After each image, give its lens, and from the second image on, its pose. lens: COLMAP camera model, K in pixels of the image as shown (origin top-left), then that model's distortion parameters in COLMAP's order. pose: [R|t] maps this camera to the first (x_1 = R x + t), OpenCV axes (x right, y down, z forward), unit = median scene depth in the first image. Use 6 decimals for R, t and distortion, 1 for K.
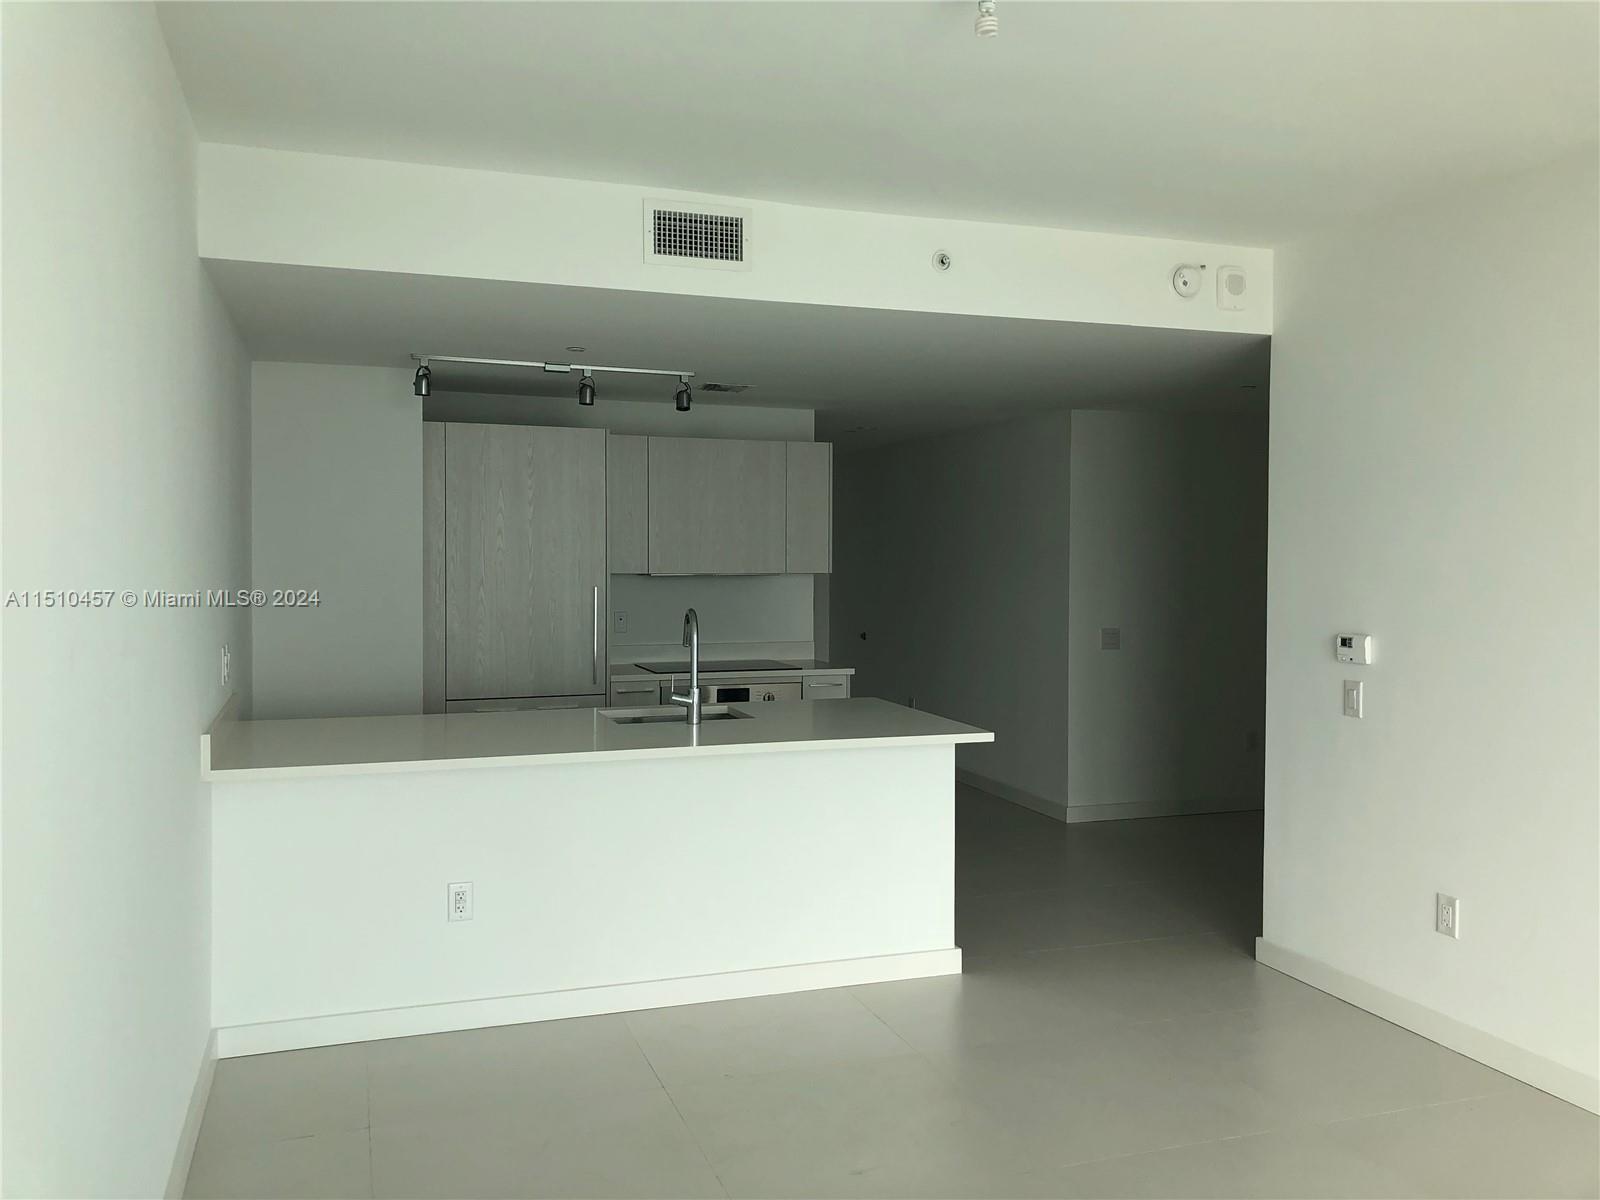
lens RADIAL K [[1309.8, 0, 791.1], [0, 1309.8, 581.3], [0, 0, 1]] dist [0.012789, -0.001104]
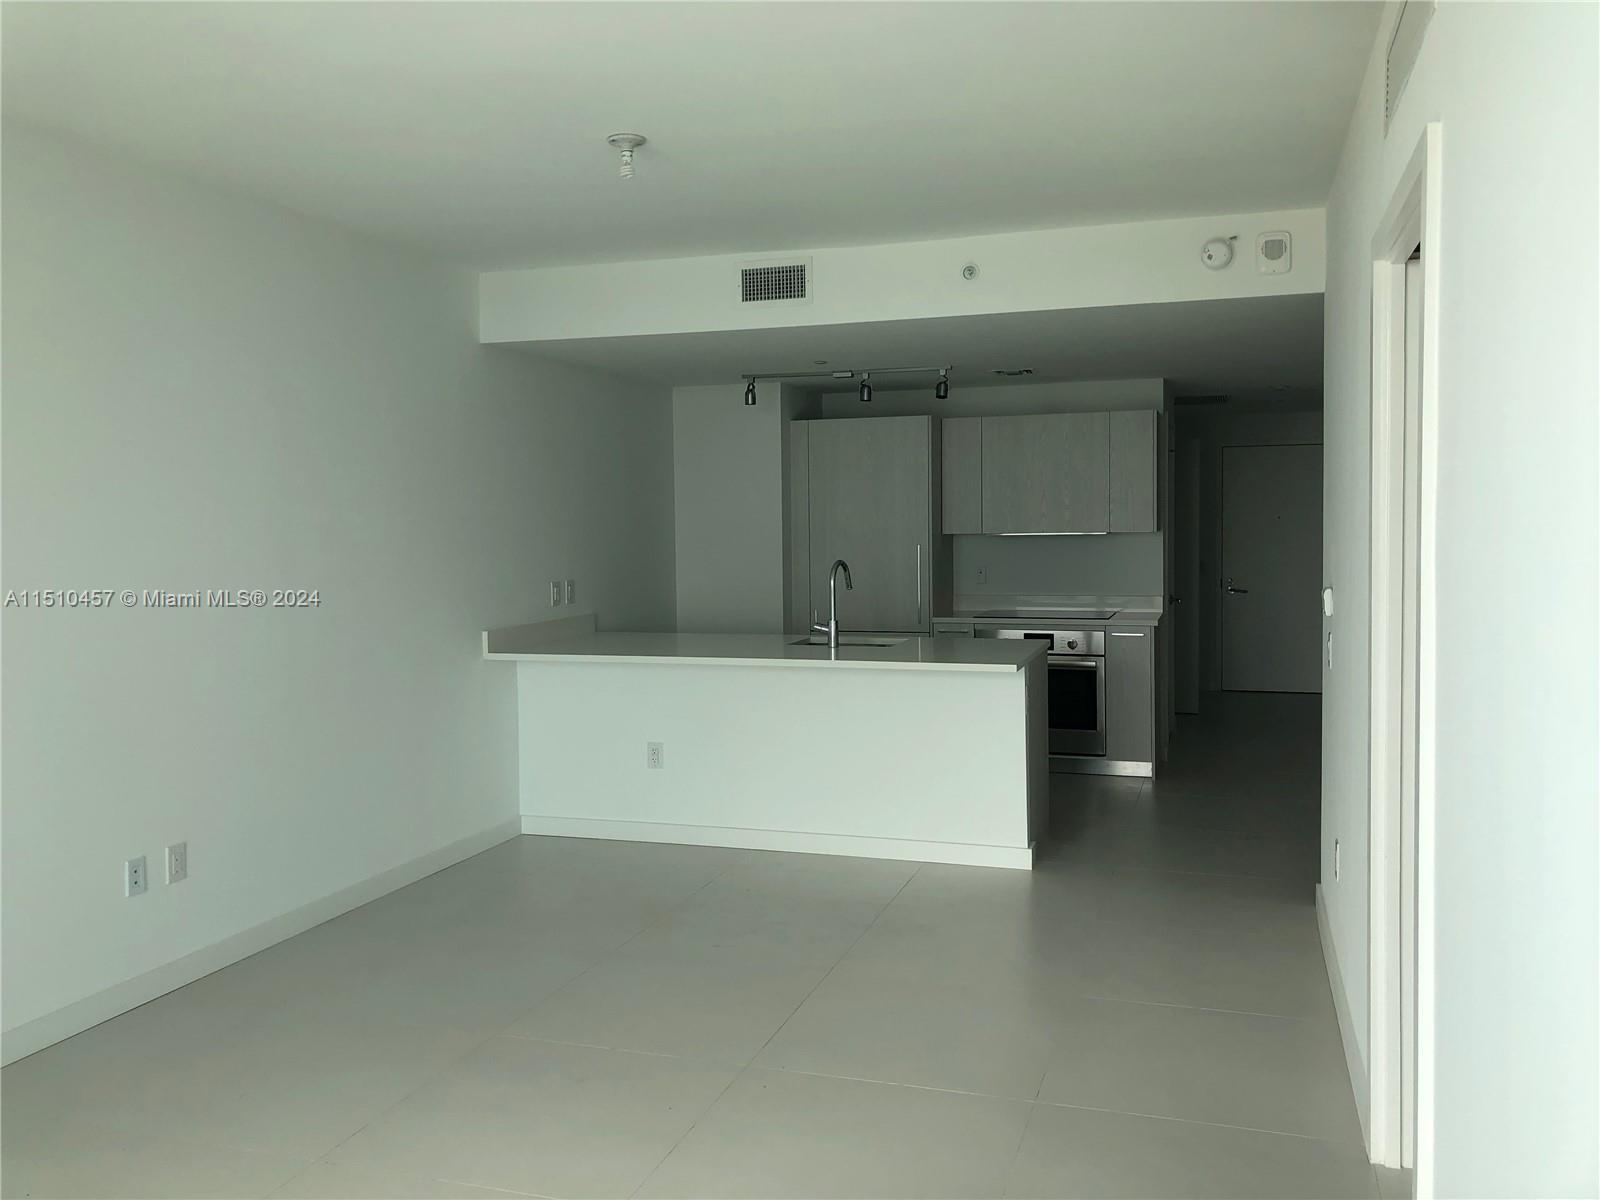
lens RADIAL K [[1309.8, 0, 791.1], [0, 1309.8, 581.3], [0, 0, 1]] dist [0.012789, -0.001104]
pose [[0.788916, 0.014431, -0.614331, 0.690604], [0.002659, 0.999635, 0.026897, 0.006972], [0.614495, -0.022854, 0.788590, -0.057356]]
